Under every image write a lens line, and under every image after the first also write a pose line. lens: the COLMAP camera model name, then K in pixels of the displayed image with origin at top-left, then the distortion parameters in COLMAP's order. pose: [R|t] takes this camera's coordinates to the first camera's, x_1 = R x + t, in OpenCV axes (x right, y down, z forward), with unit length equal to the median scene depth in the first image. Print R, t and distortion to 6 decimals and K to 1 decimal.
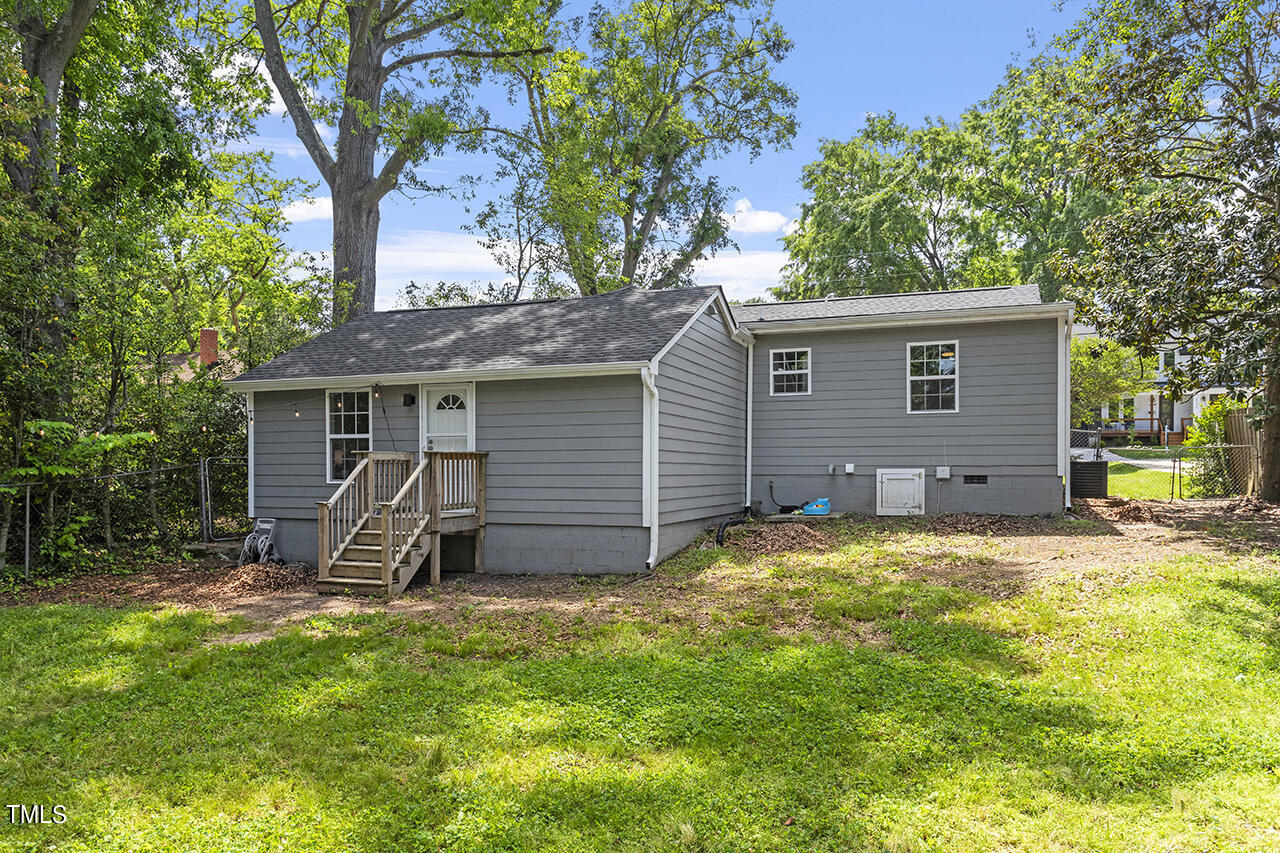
lens RADIAL K [[855.2, 0, 638.1], [0, 855.2, 468.7], [0, 0, 1]] dist [0.002693, 0.003048]
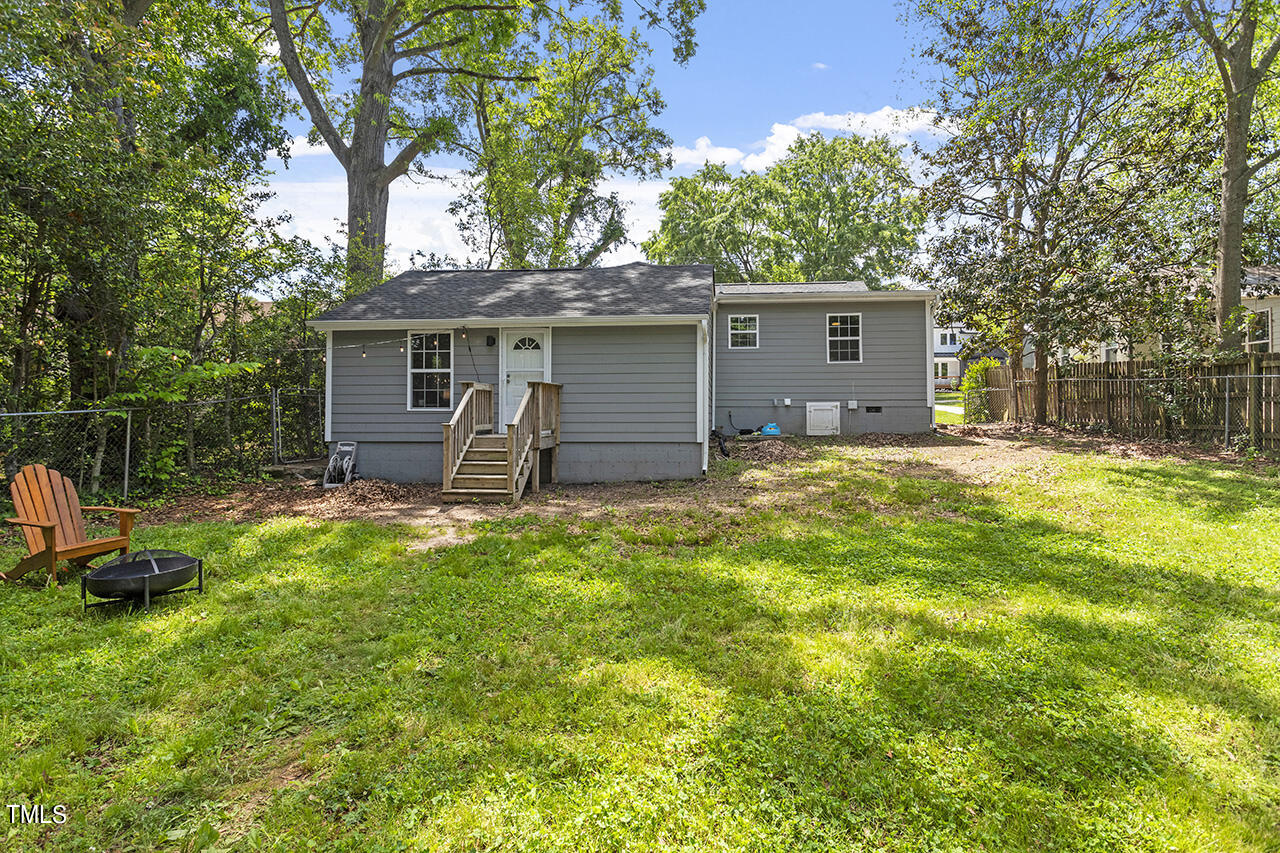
lens RADIAL K [[623.7, 0, 661.1], [0, 623.7, 394.8], [0, 0, 1]] dist [0.000794, 0.000311]
pose [[0.965409, 0.007147, 0.260643, -0.221243], [0.000103, 0.999614, -0.027794, 0.016638], [-0.260741, 0.026859, 0.965035, 0.077313]]
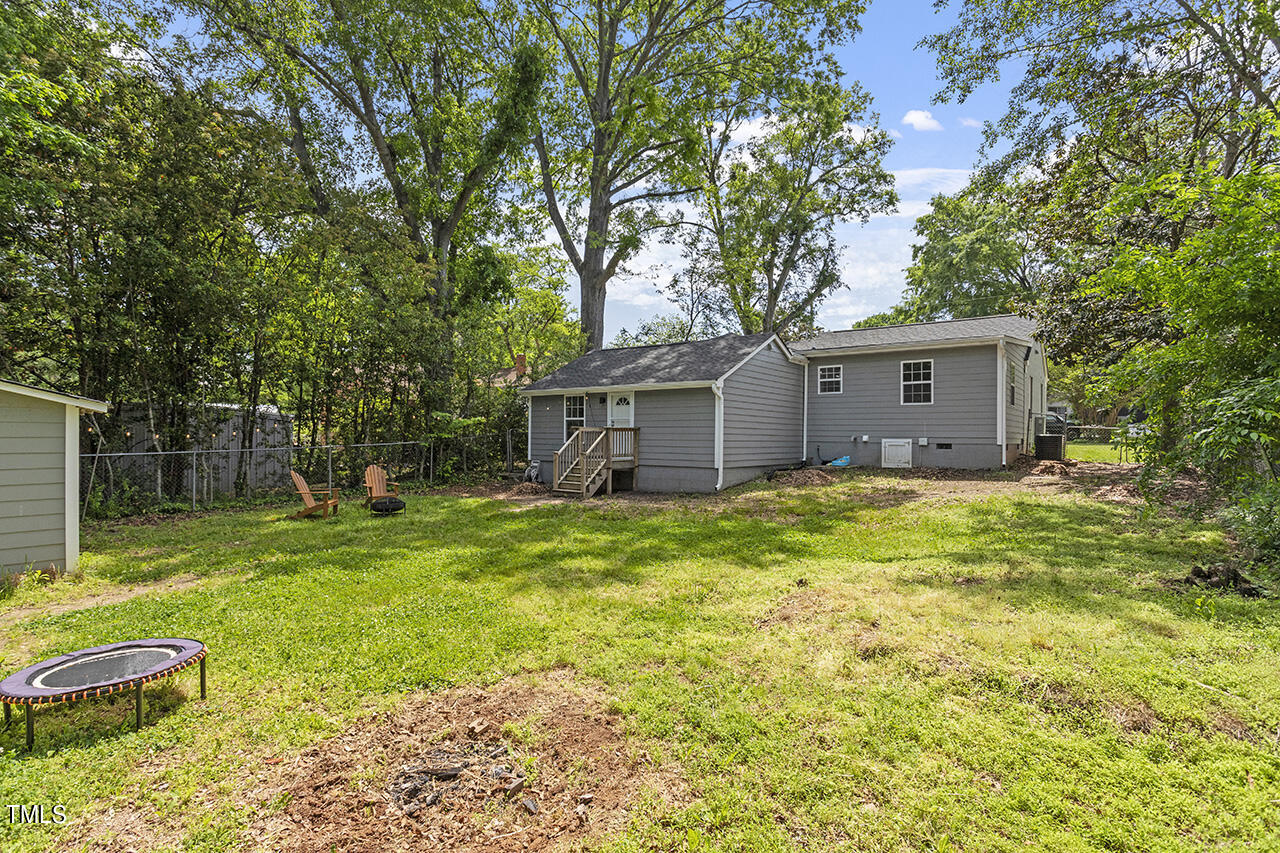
lens RADIAL K [[619.9, 0, 640.0], [0, 619.9, 426.5], [0, 0, 1]] dist [0.000218, 0.000773]
pose [[0.958041, 0.005284, -0.286581, 0.179363], [-0.010195, 0.999826, -0.015646, -0.000270], [0.286449, 0.017911, 0.957928, -0.262592]]
